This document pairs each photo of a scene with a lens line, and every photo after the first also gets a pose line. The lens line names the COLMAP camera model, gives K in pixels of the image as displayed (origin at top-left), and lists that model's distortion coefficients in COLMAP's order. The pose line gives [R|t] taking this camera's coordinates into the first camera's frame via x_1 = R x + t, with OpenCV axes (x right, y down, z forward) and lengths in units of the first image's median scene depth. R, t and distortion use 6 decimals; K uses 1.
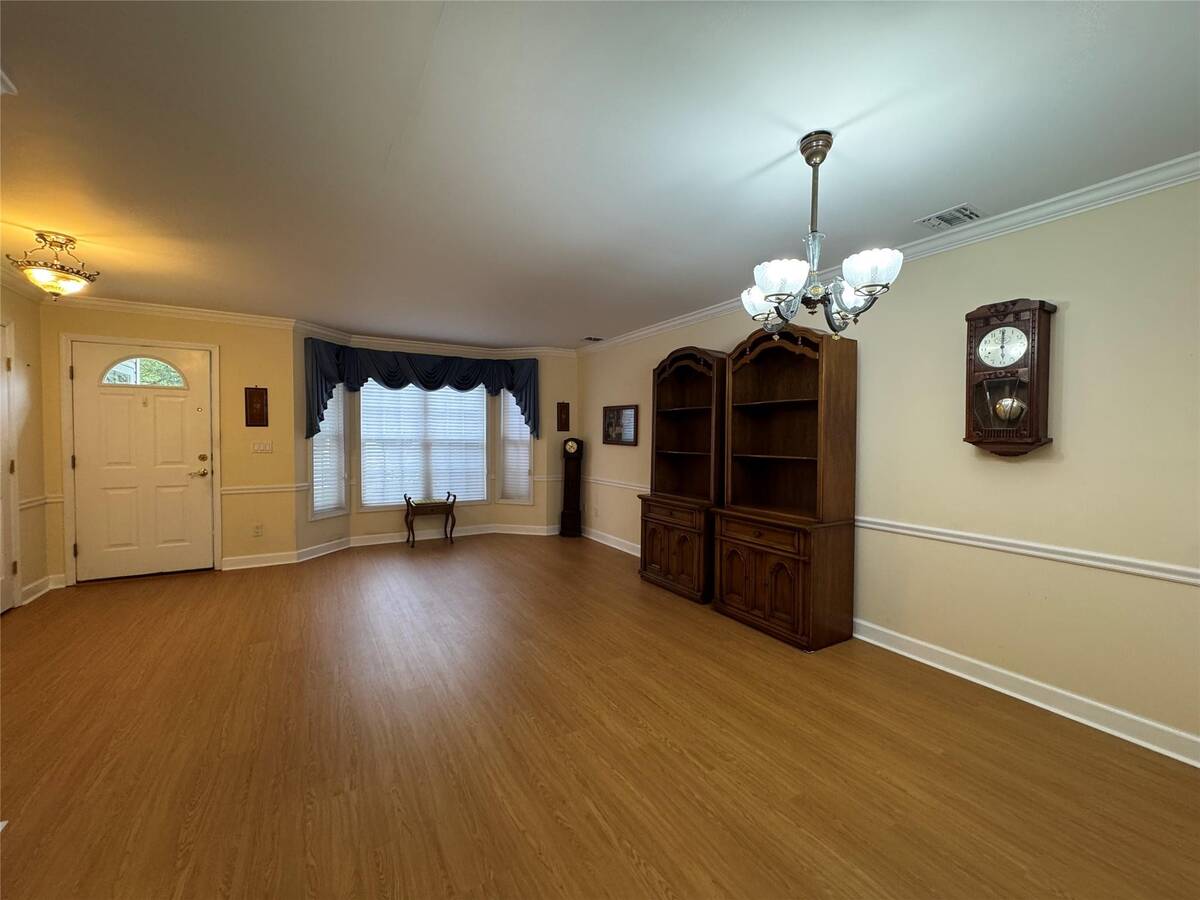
lens RADIAL K [[480.0, 0, 596.7], [0, 480.0, 441.9], [0, 0, 1]] dist [-0.003244, -0.000035]
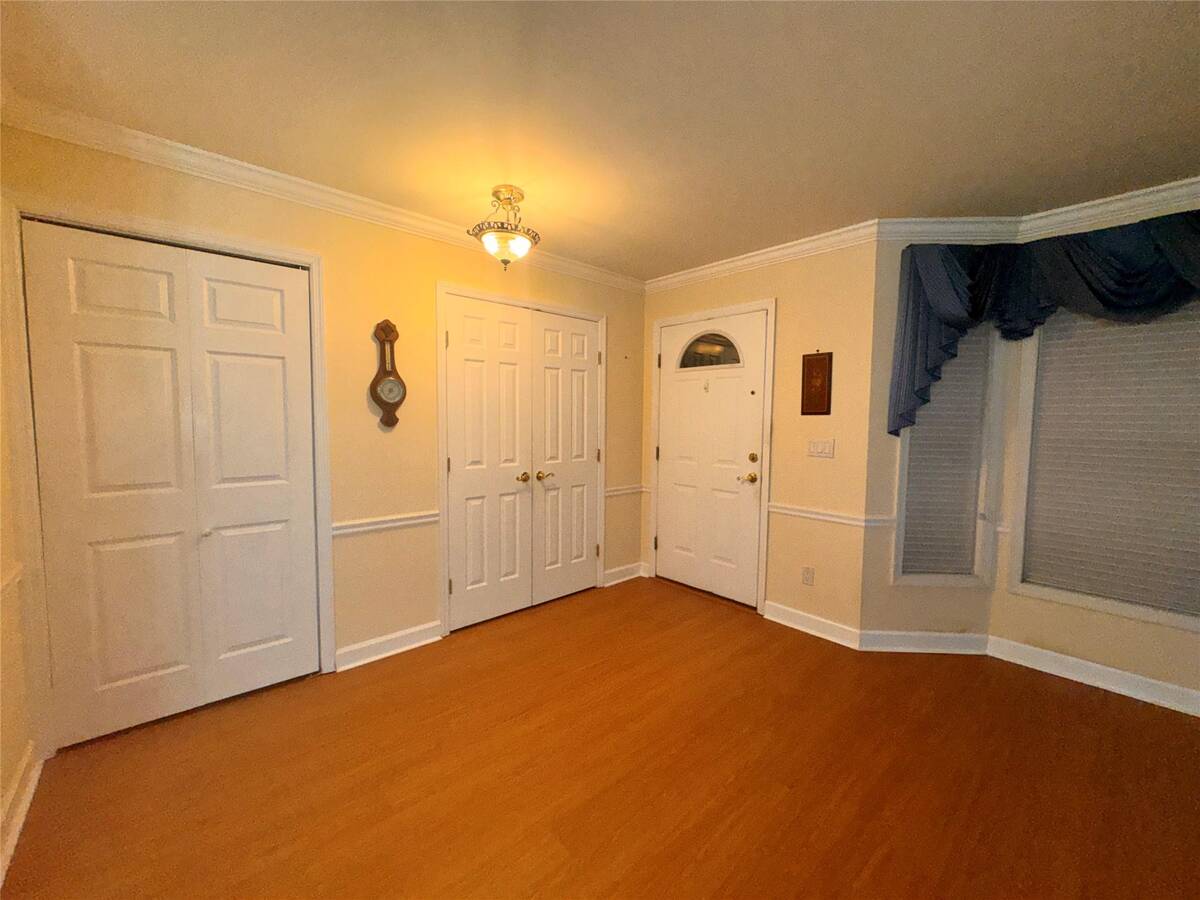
lens RADIAL K [[480.0, 0, 599.0], [0, 480.0, 448.6], [0, 0, 1]] dist [-0.003244, -0.000035]
pose [[0.200578, 0.059715, -0.977856, -0.141832], [-0.021073, 0.998173, 0.056634, -0.016957], [0.979451, 0.009247, 0.201470, 0.590963]]
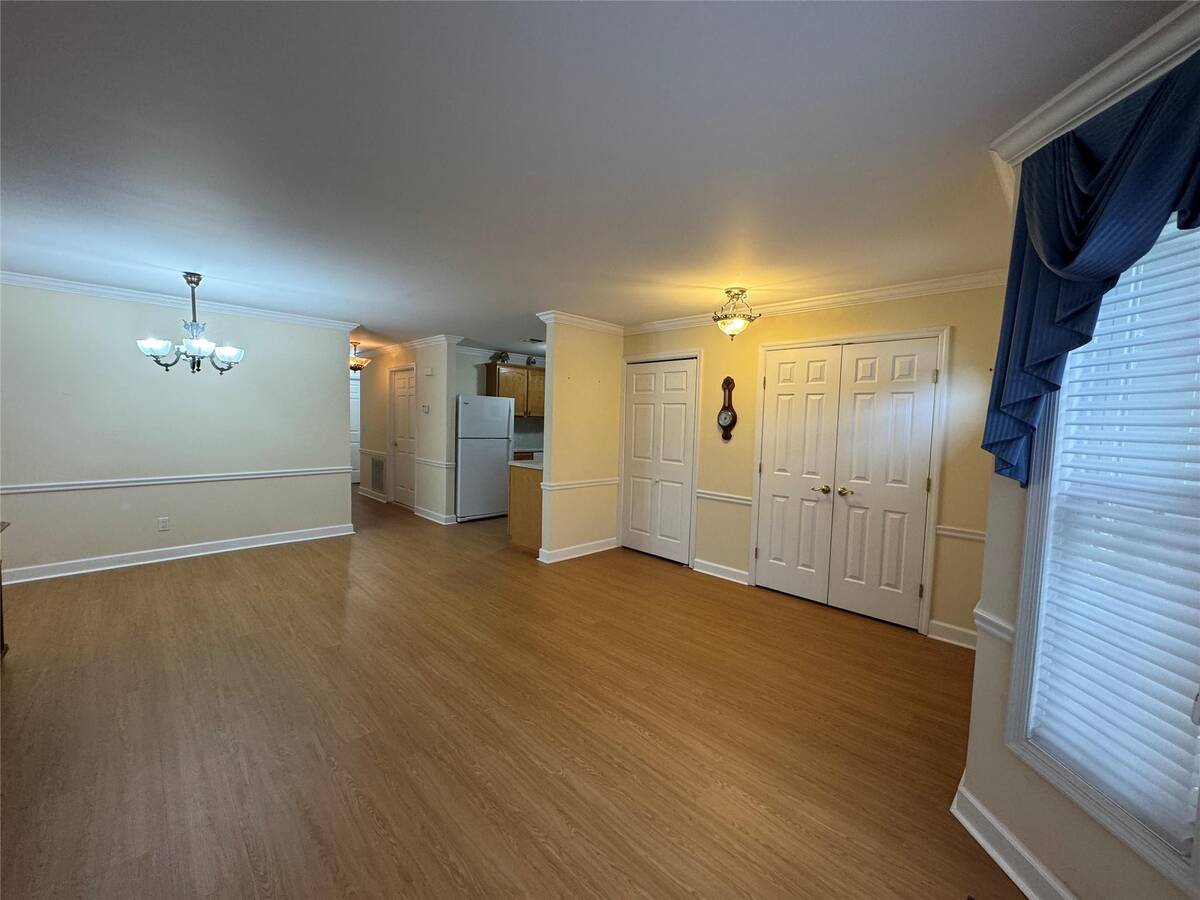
lens RADIAL K [[480.0, 0, 601.2], [0, 480.0, 449.3], [0, 0, 1]] dist [-0.003244, -0.000035]
pose [[-0.969234, -0.019033, -0.245406, -0.273398], [-0.038167, 0.996568, 0.073449, -0.047131], [0.243166, 0.080555, -0.966634, 1.313906]]
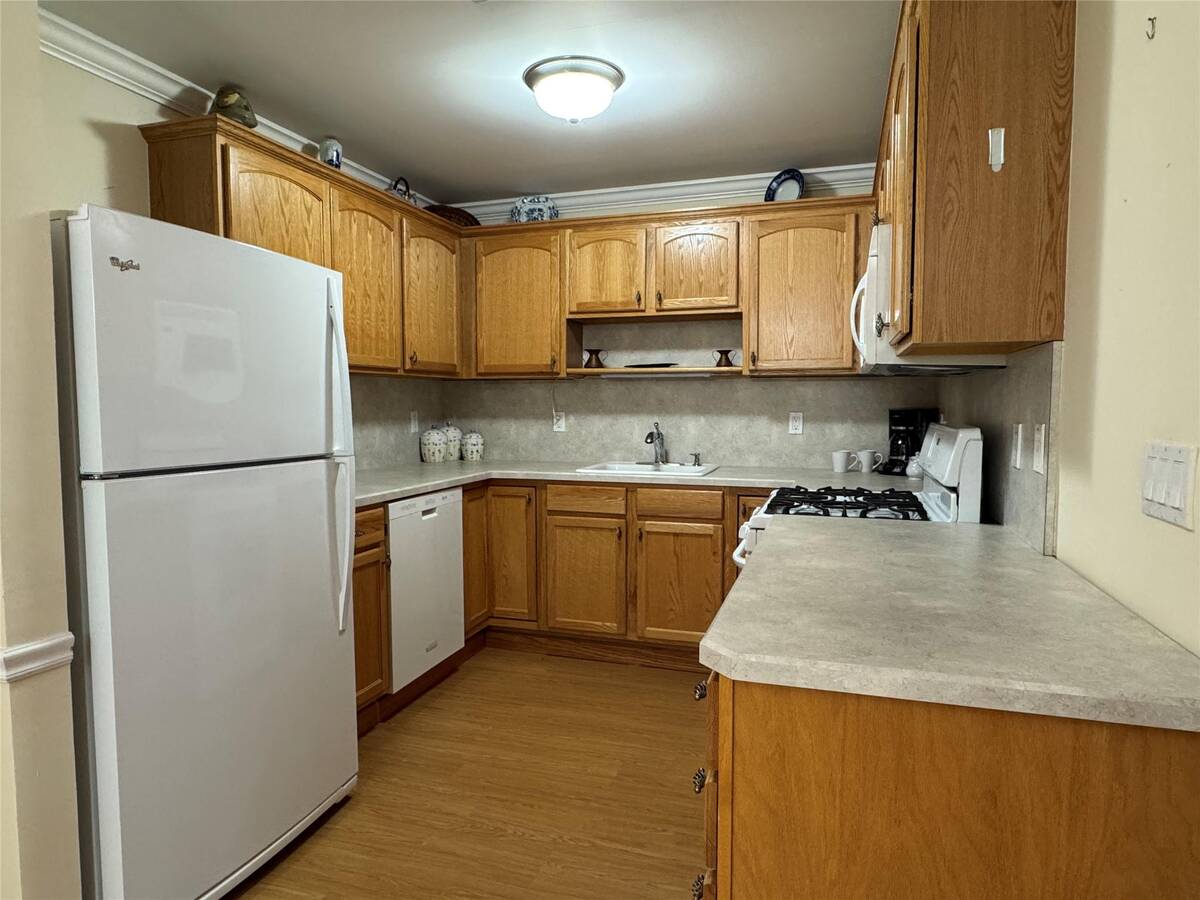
lens RADIAL K [[745.2, 0, 593.8], [0, 745.2, 454.4], [0, 0, 1]] dist [-0.002402, 0.000315]
pose [[-0.756976, 0.041109, -0.652148, -0.170898], [-0.011711, 0.997005, 0.076441, -0.003291], [0.653338, 0.065501, -0.754228, 0.327603]]
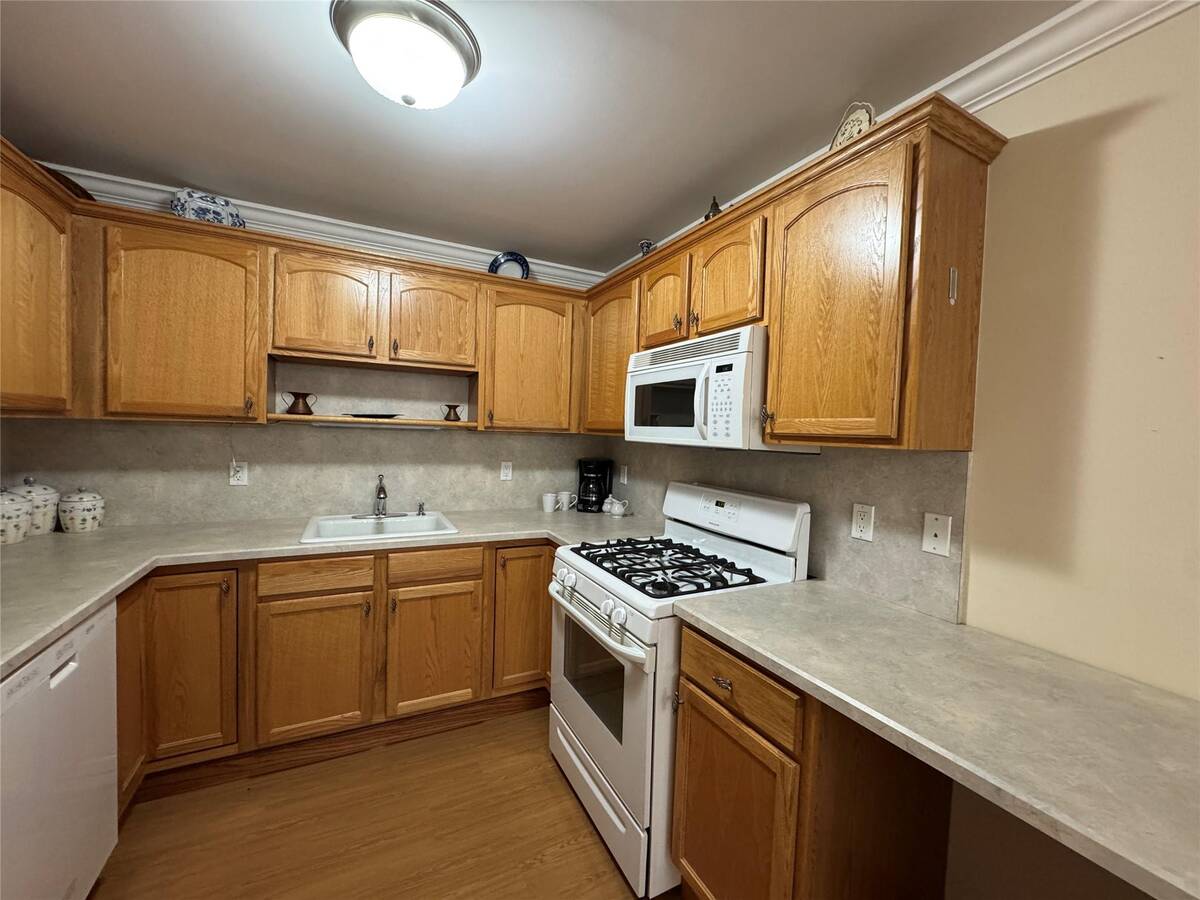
lens RADIAL K [[480.0, 0, 602.8], [0, 480.0, 448.4], [0, 0, 1]] dist [-0.003244, -0.000035]
pose [[-0.064097, 0.030898, -0.997465, -0.271186], [-0.048153, 0.998261, 0.034017, -0.033037], [0.996781, 0.050212, -0.062497, 0.010717]]
